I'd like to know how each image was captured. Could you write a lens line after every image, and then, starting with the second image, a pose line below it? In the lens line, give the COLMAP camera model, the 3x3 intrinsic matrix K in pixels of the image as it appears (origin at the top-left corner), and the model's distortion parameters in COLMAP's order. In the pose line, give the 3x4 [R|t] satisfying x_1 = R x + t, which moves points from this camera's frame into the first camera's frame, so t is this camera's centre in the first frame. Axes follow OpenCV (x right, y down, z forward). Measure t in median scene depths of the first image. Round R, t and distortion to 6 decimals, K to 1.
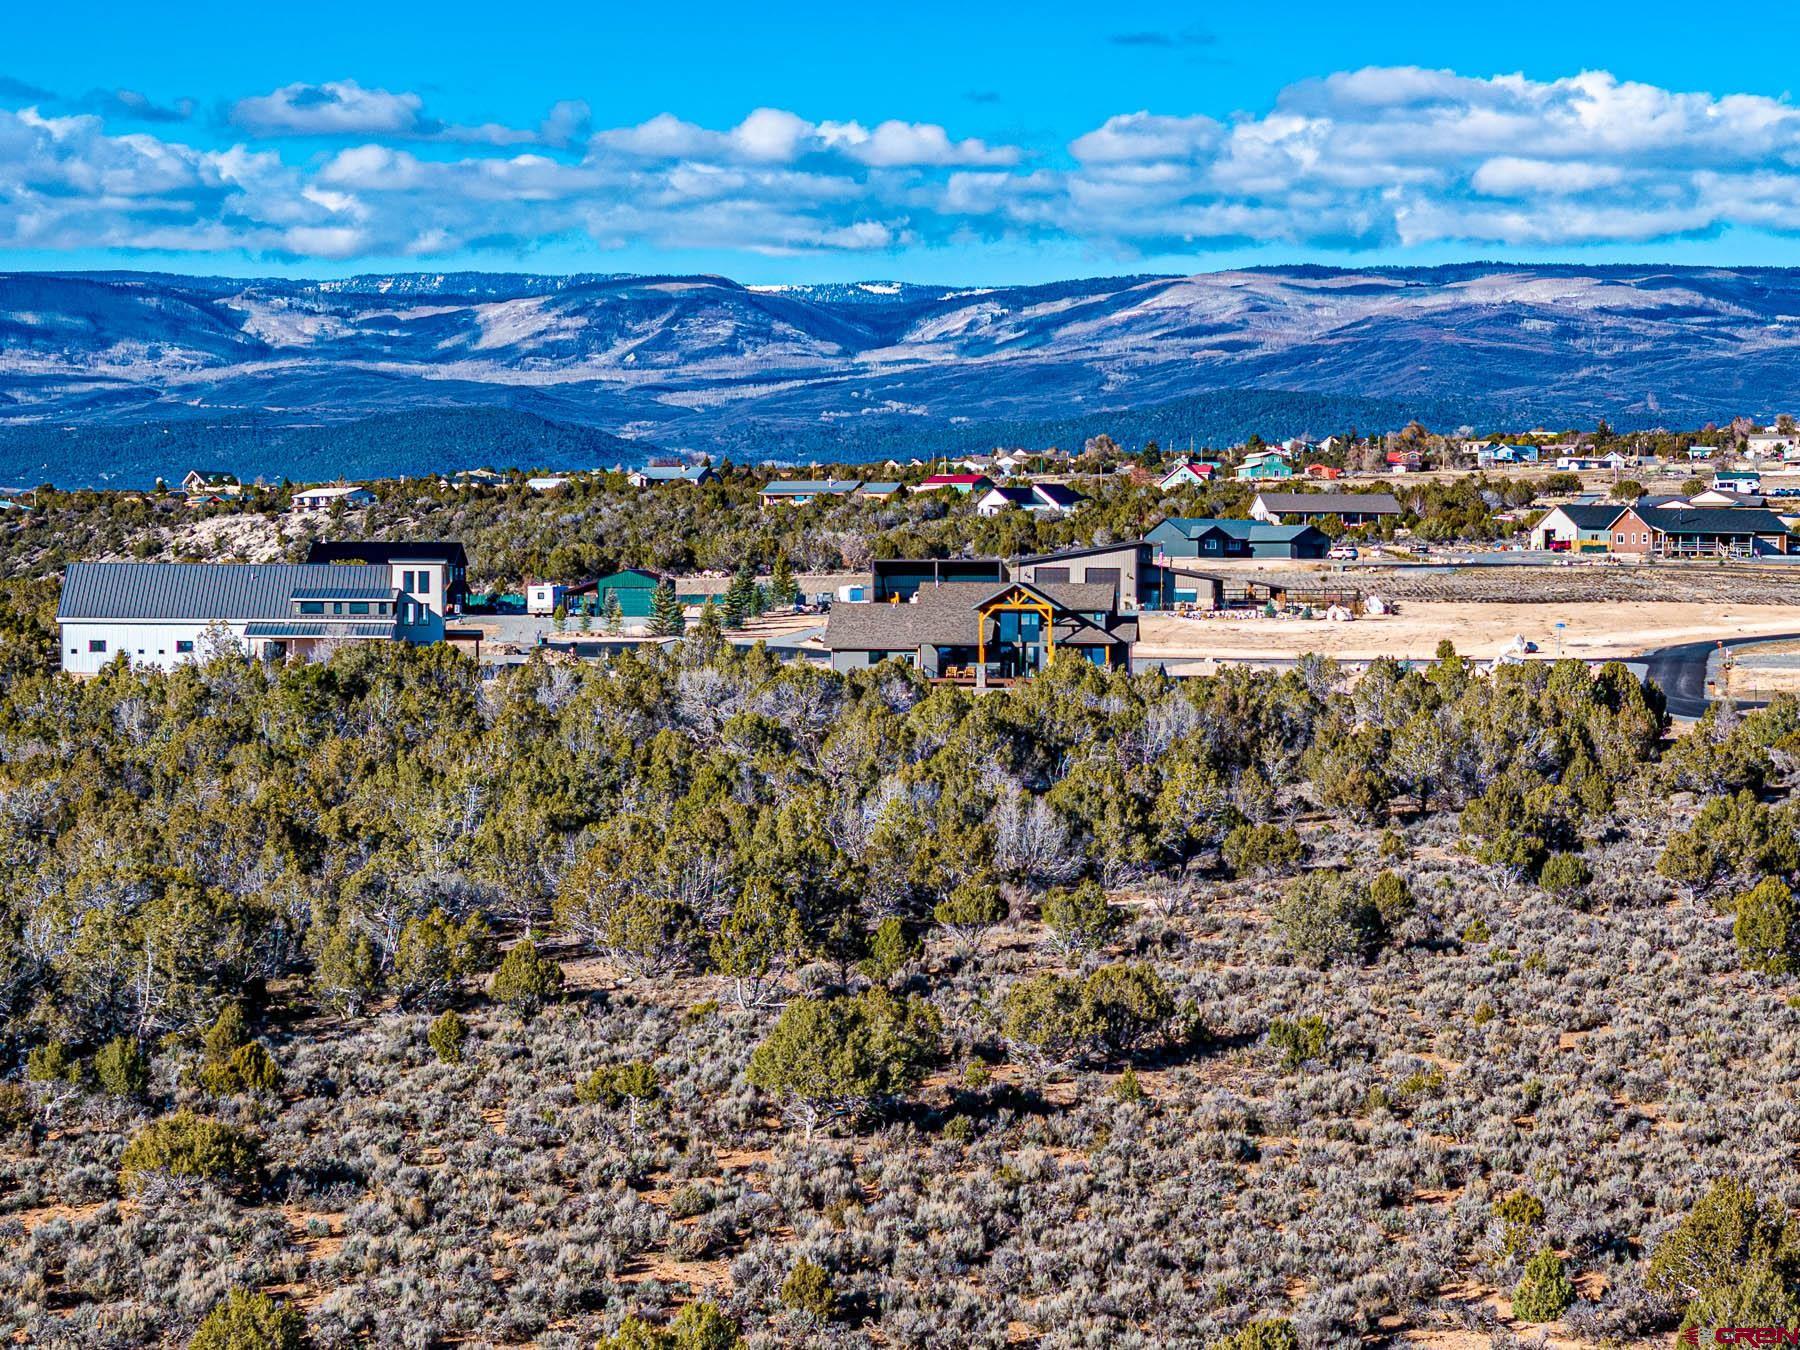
lens RADIAL K [[4450.0, 0, 900.0], [0, 4450.0, 675.0], [0, 0, 1]] dist [0.114570, 0.652182]
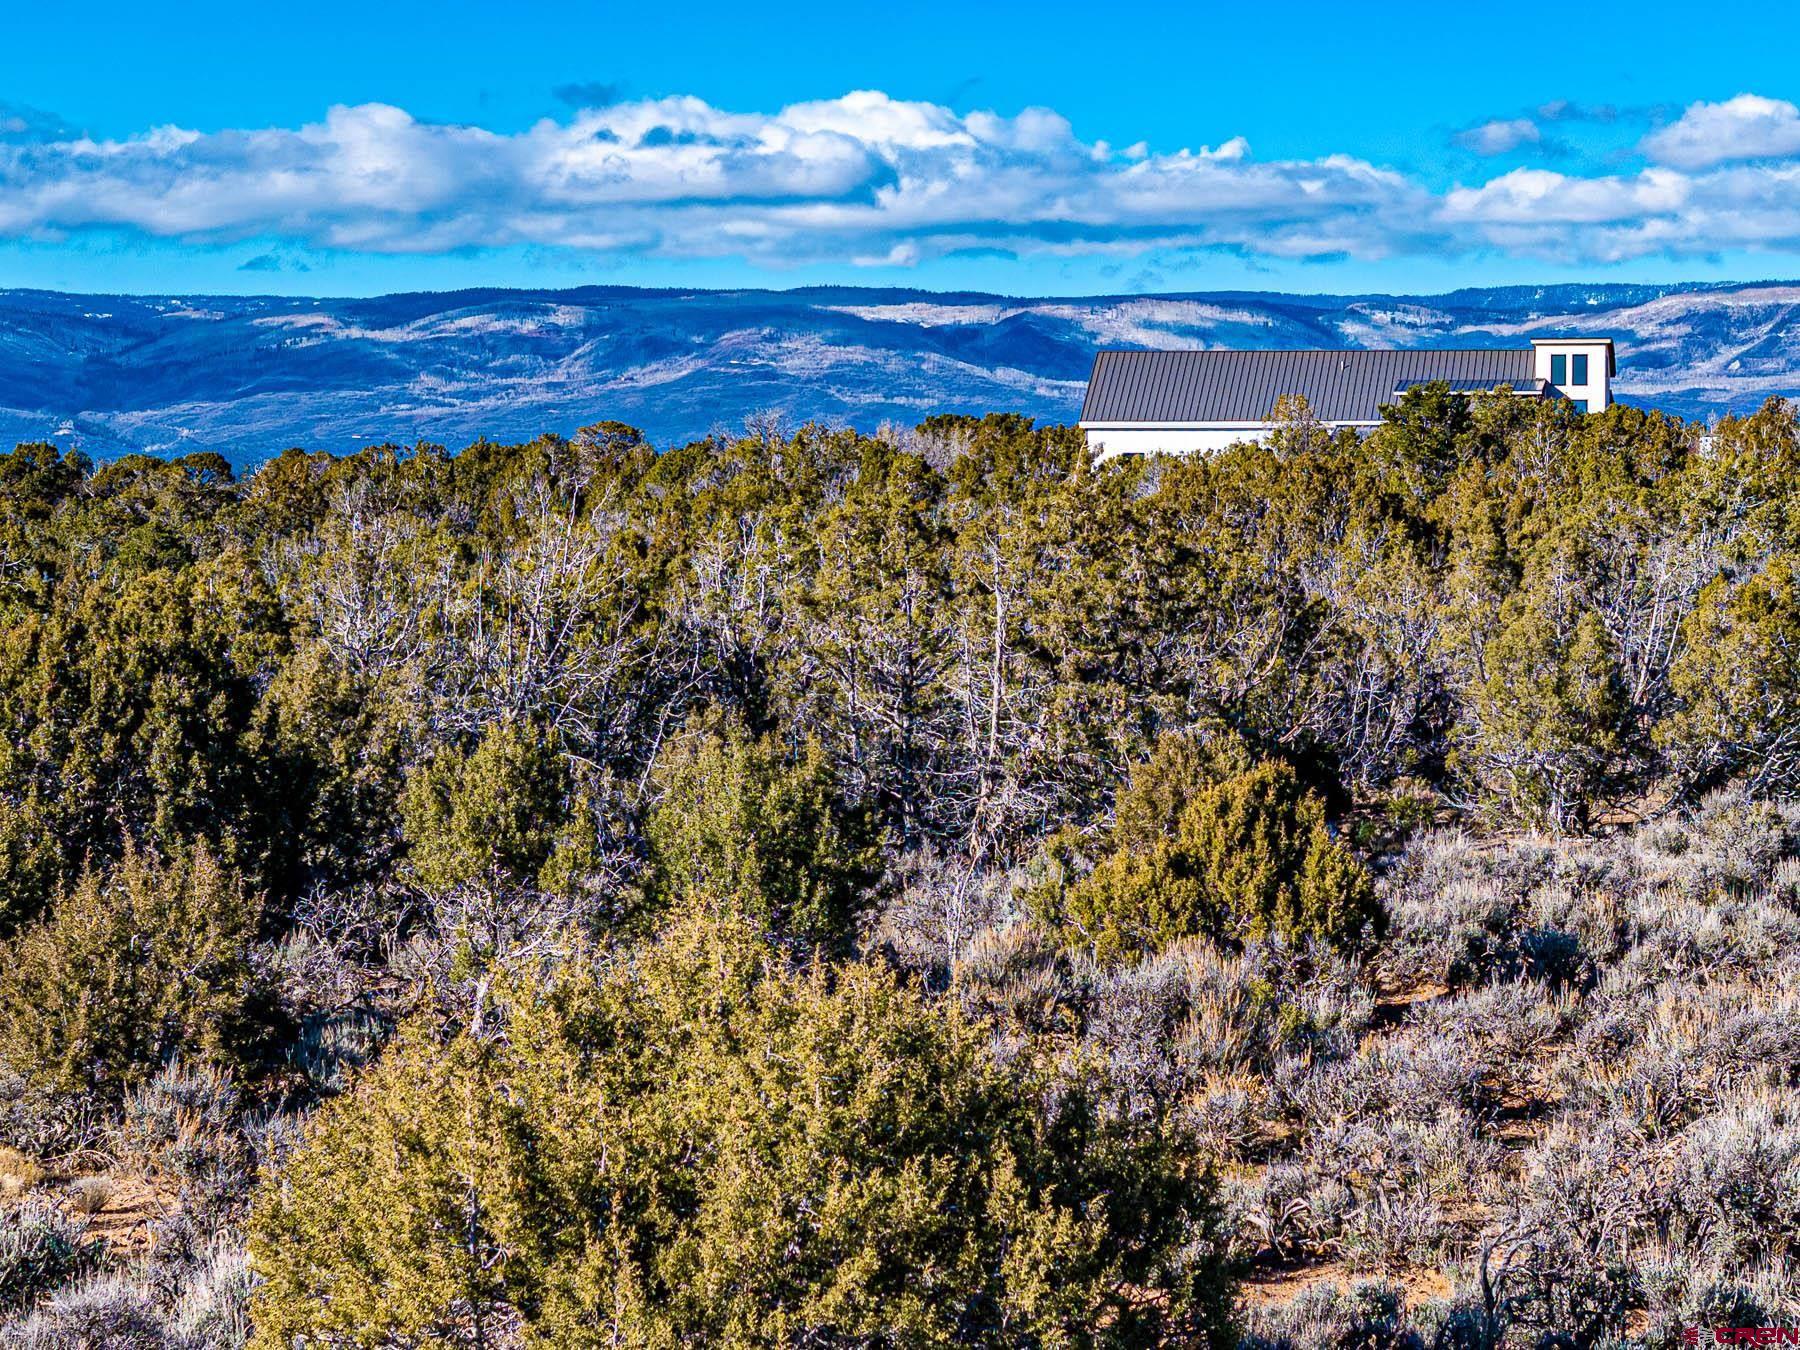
lens RADIAL K [[3688.8, 0, 900.0], [0, 3688.8, 675.0], [0, 0, 1]] dist [-0.412501, 4.264769]
pose [[0.963985, -0.001050, -0.265955, -0.089130], [-0.005497, 0.999700, -0.023870, 0.067338], [0.265900, 0.024472, 0.963690, 0.647921]]
